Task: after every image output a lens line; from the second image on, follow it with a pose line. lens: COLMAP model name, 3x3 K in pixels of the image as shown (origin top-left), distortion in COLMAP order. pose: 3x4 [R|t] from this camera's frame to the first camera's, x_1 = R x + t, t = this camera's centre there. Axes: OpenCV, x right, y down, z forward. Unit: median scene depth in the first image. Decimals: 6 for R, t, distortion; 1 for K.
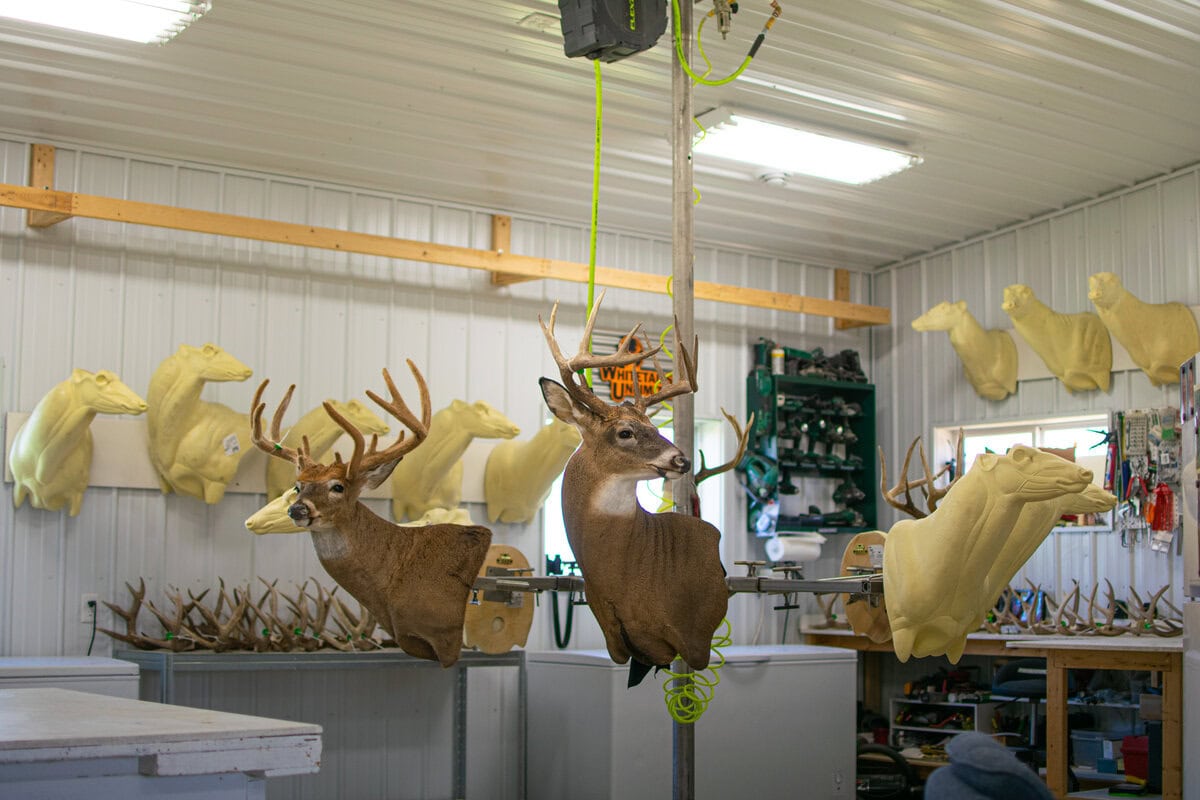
lens RADIAL K [[1891.8, 0, 598.1], [0, 1891.8, 402.5], [0, 0, 1]] dist [-0.177719, 0.000000]
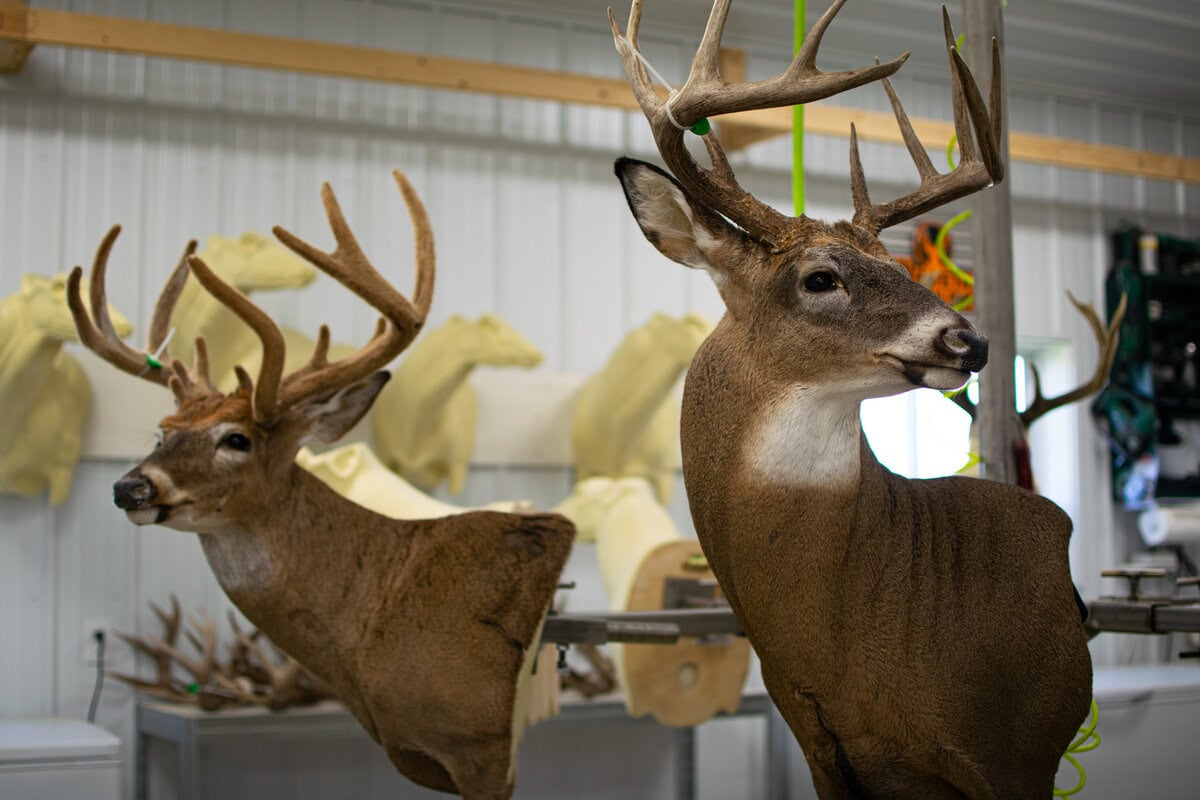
lens RADIAL K [[1891.8, 0, 603.4], [0, 1891.8, 393.9], [0, 0, 1]] dist [-0.177719, 0.000000]
pose [[0.983355, -0.030607, -0.179097, 0.036097], [0.032562, 0.999438, 0.007988, 0.032347], [0.178752, -0.013687, 0.983799, 0.546072]]
